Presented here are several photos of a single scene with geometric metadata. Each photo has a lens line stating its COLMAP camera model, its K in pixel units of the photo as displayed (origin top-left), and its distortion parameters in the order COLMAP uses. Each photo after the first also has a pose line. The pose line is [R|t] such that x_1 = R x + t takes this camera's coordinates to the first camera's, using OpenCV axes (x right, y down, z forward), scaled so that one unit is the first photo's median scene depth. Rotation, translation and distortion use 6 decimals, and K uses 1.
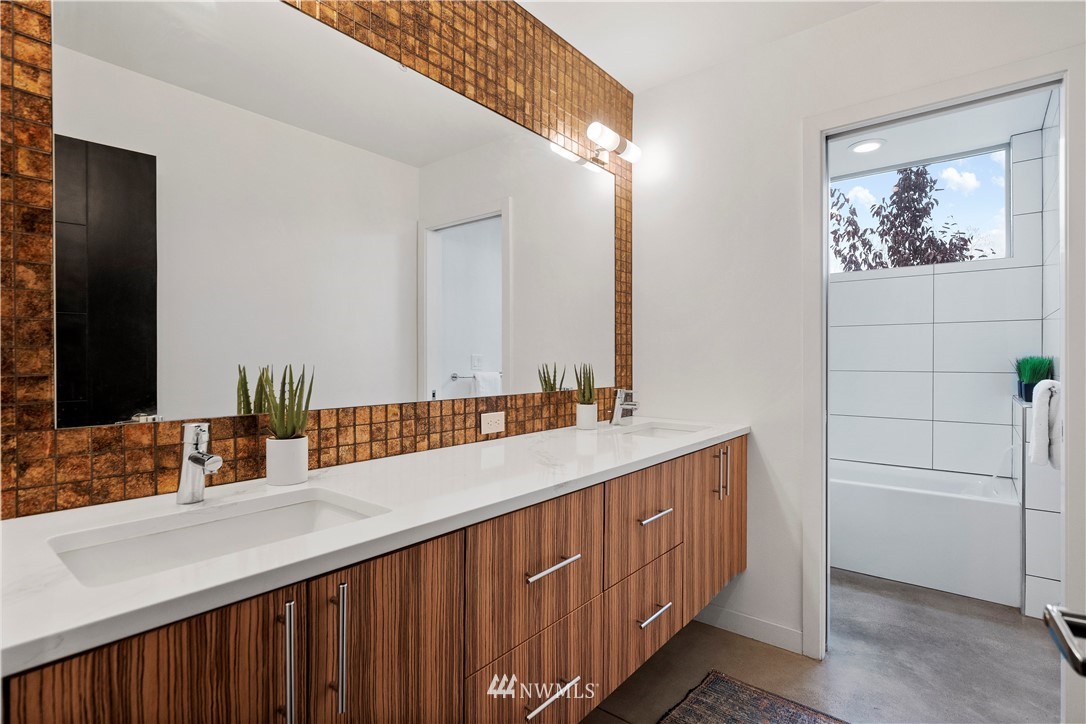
lens RADIAL K [[533.8, 0, 539.8], [0, 533.8, 355.1], [0, 0, 1]] dist [0.001052, -0.000924]
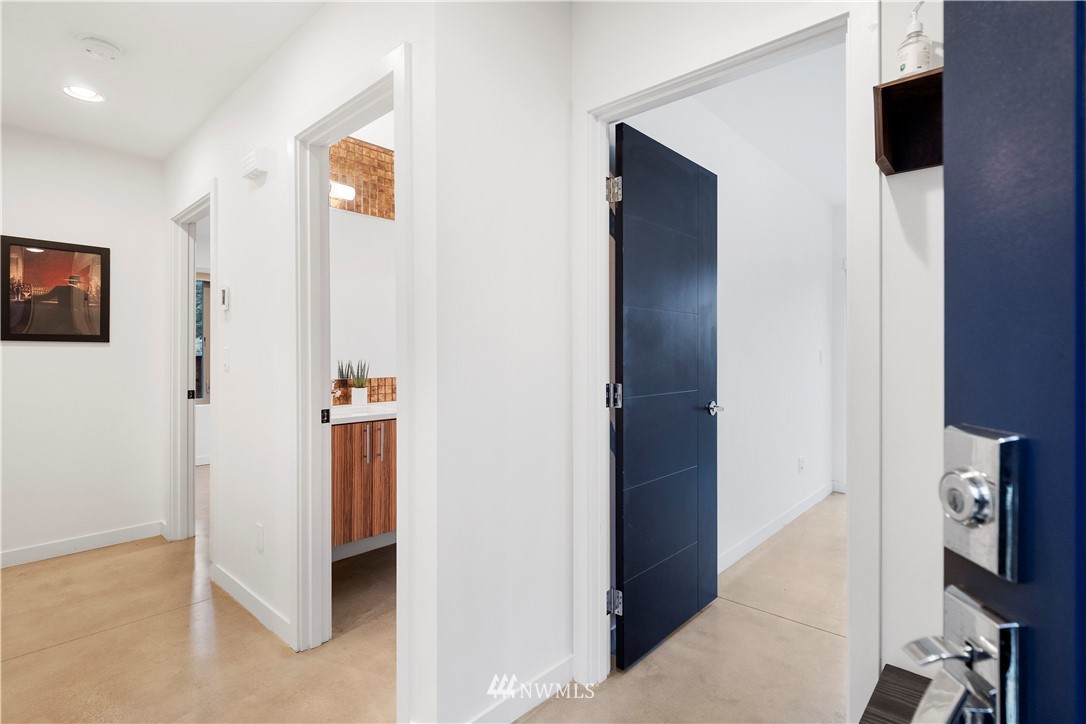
lens RADIAL K [[533.8, 0, 539.8], [0, 533.8, 355.1], [0, 0, 1]] dist [0.001052, -0.000924]
pose [[0.998829, 0.000790, -0.048384, 0.396111], [-0.000573, 0.999990, 0.004506, -0.011644], [0.048387, -0.004473, 0.998819, -1.164224]]
